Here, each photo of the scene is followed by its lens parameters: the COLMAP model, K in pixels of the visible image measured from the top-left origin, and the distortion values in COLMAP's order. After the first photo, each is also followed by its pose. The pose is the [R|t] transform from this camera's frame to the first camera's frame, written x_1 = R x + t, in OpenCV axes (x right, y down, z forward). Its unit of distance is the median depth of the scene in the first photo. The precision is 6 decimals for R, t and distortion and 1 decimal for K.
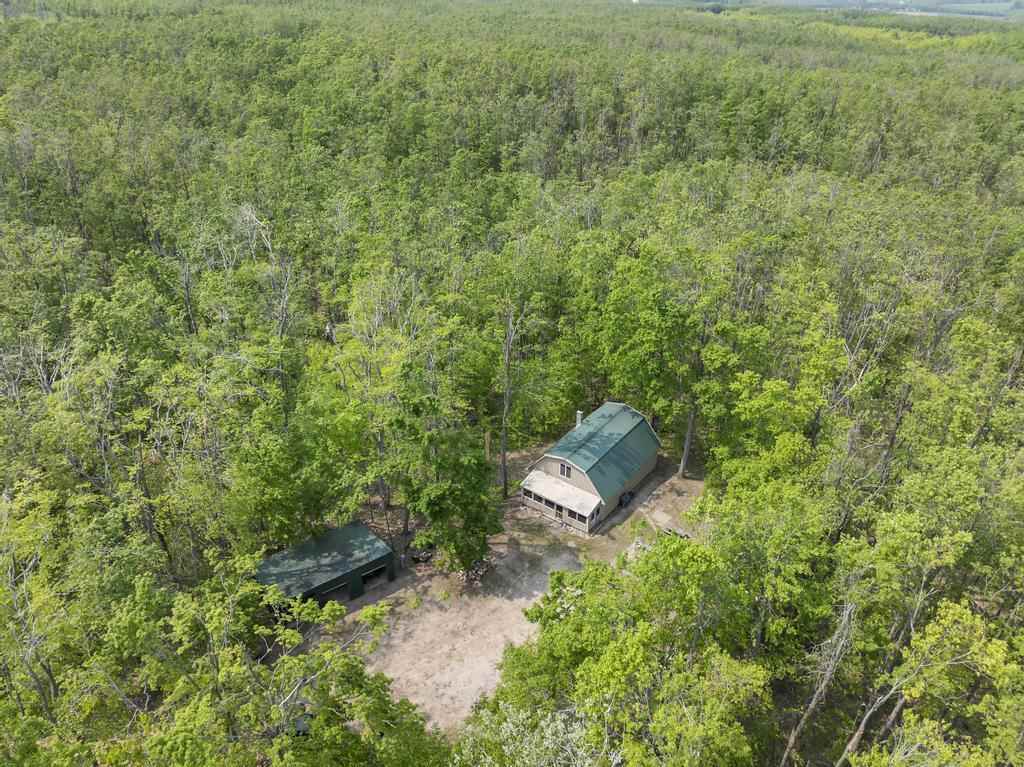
lens RADIAL K [[705.6, 0, 512.0], [0, 705.6, 383.5], [0, 0, 1]] dist [-0.043308, 0.022686]
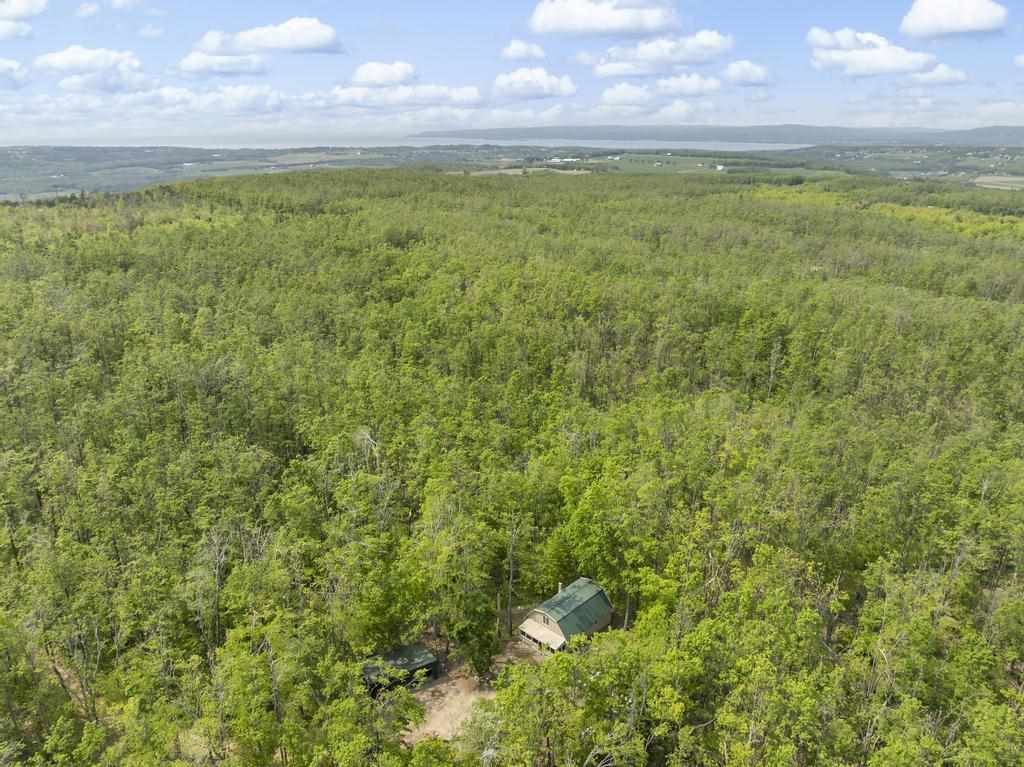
lens RADIAL K [[728.6, 0, 512.0], [0, 728.6, 383.5], [0, 0, 1]] dist [-0.022547, 0.002735]
pose [[0.992162, 0.031003, -0.121048, 0.190710], [-0.054115, 0.979782, -0.192609, -0.088278], [0.112630, 0.197650, 0.973781, -0.785115]]
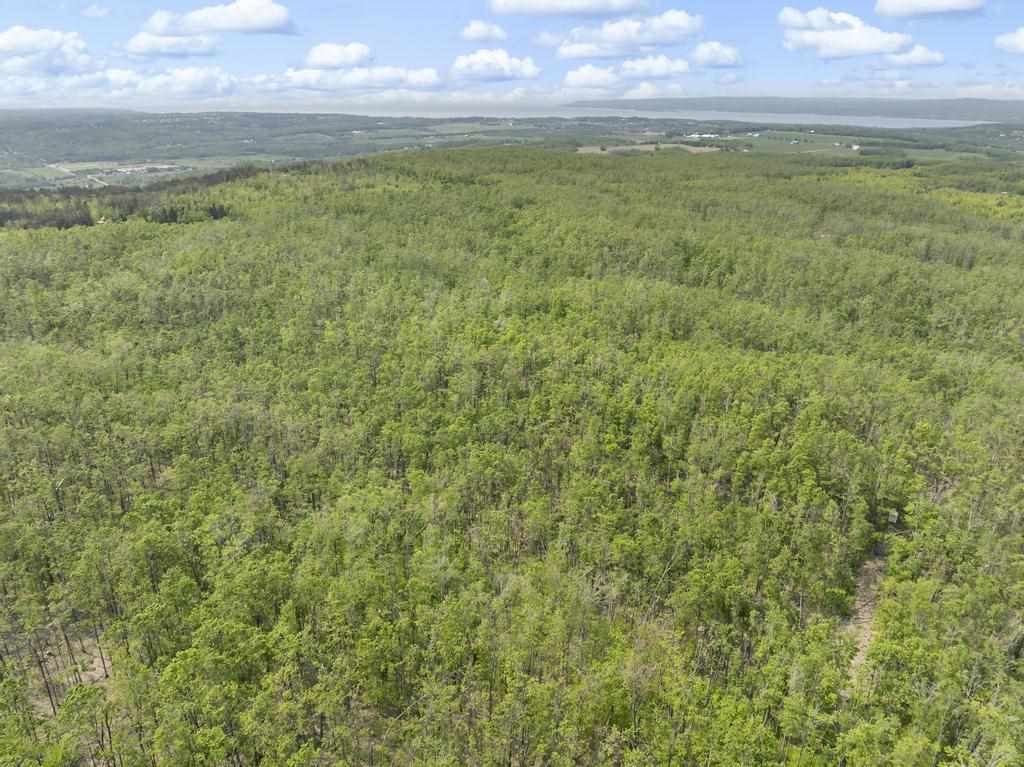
lens RADIAL K [[728.6, 0, 512.0], [0, 728.6, 383.5], [0, 0, 1]] dist [-0.022547, 0.002735]
pose [[0.947945, 0.111513, -0.298271, 1.416933], [-0.157516, 0.978263, -0.134870, 1.152594], [0.276747, 0.174832, 0.944905, -3.661487]]
